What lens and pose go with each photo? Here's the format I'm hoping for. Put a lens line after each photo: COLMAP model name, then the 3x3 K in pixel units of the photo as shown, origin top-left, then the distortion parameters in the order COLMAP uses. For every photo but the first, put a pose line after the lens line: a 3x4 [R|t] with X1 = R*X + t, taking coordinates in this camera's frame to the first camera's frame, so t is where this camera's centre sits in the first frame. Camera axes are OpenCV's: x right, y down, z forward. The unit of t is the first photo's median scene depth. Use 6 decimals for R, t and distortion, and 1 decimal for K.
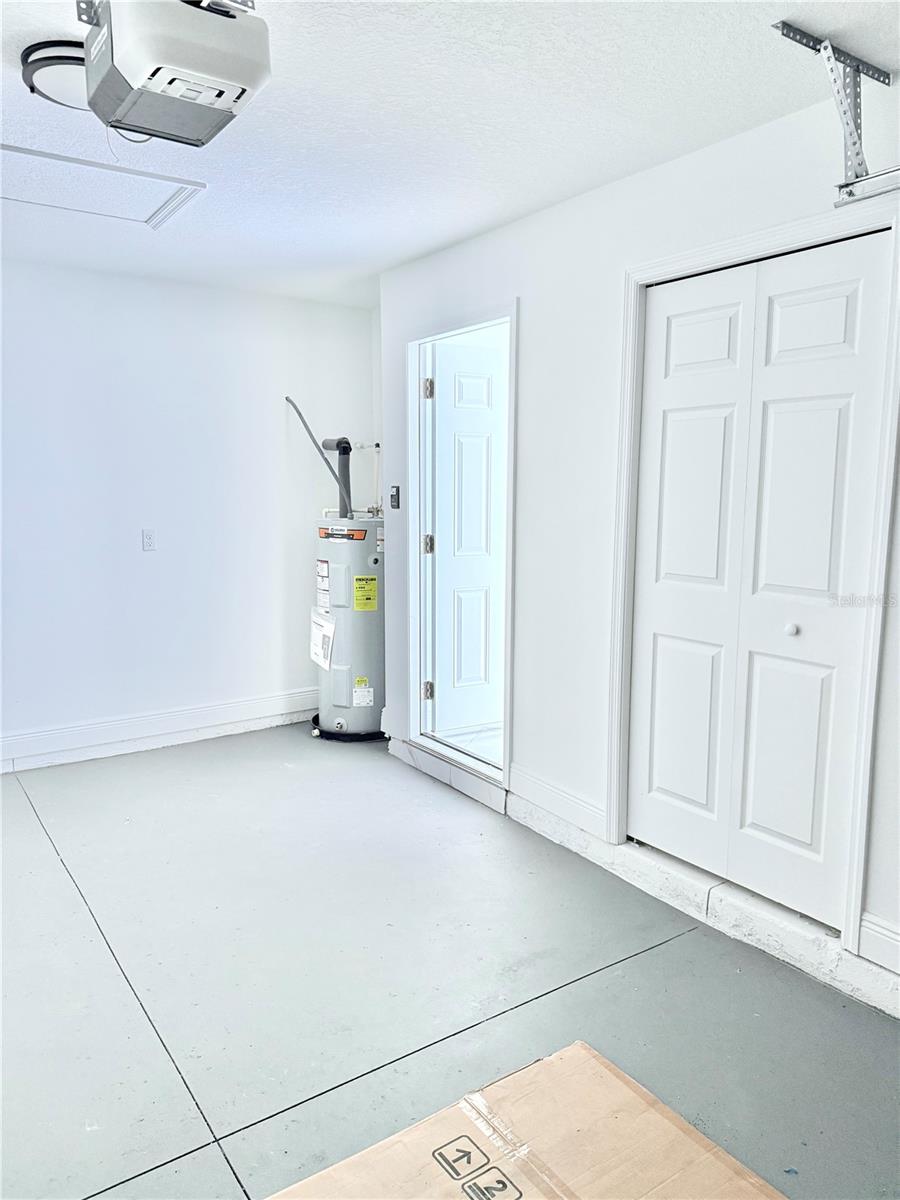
lens RADIAL K [[843.1, 0, 446.9], [0, 843.1, 598.9], [0, 0, 1]] dist [-0.006155, -0.002753]
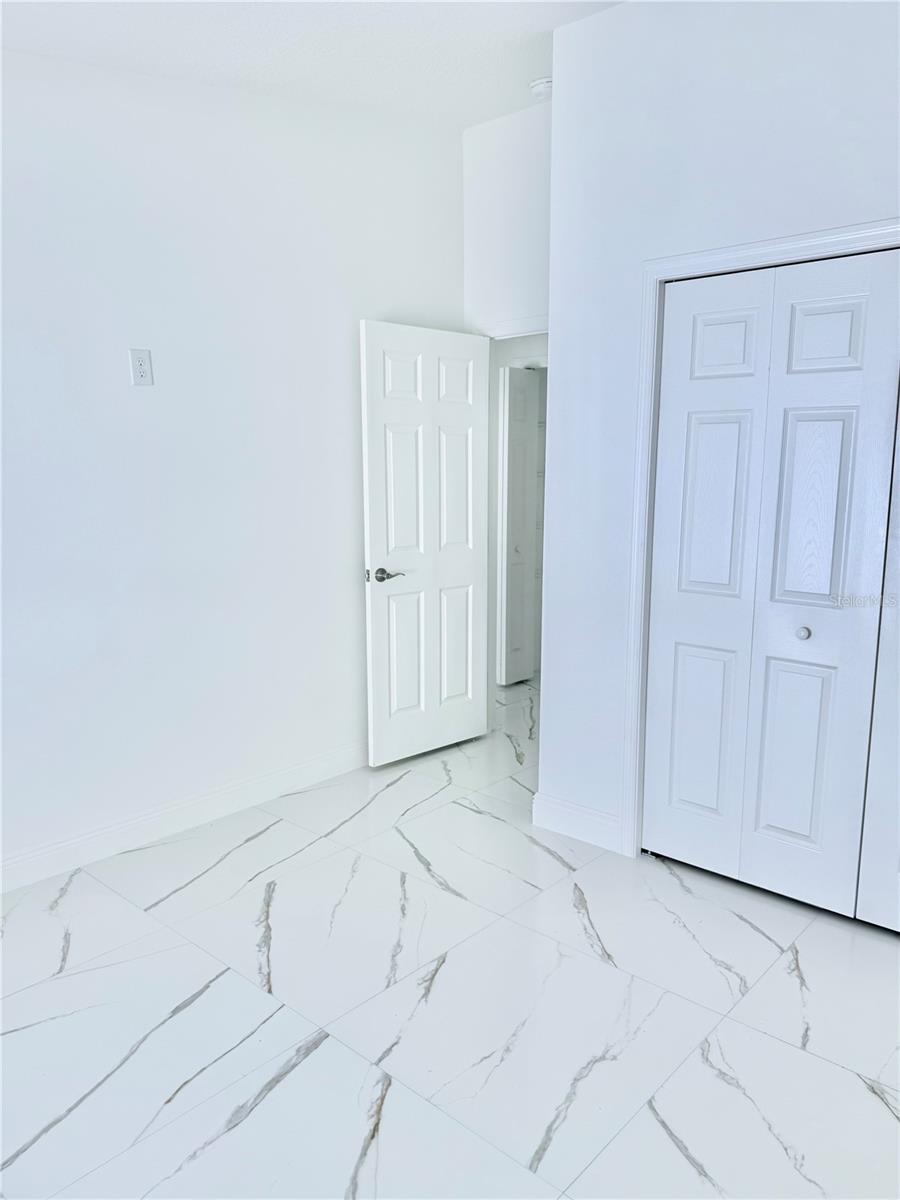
lens RADIAL K [[843.1, 0, 451.1], [0, 843.1, 603.4], [0, 0, 1]] dist [-0.006155, -0.002753]
pose [[0.966920, -0.045132, 0.251057, -0.250970], [0.036880, 0.998617, 0.037479, -0.051927], [-0.252401, -0.026980, 0.967247, 0.127971]]
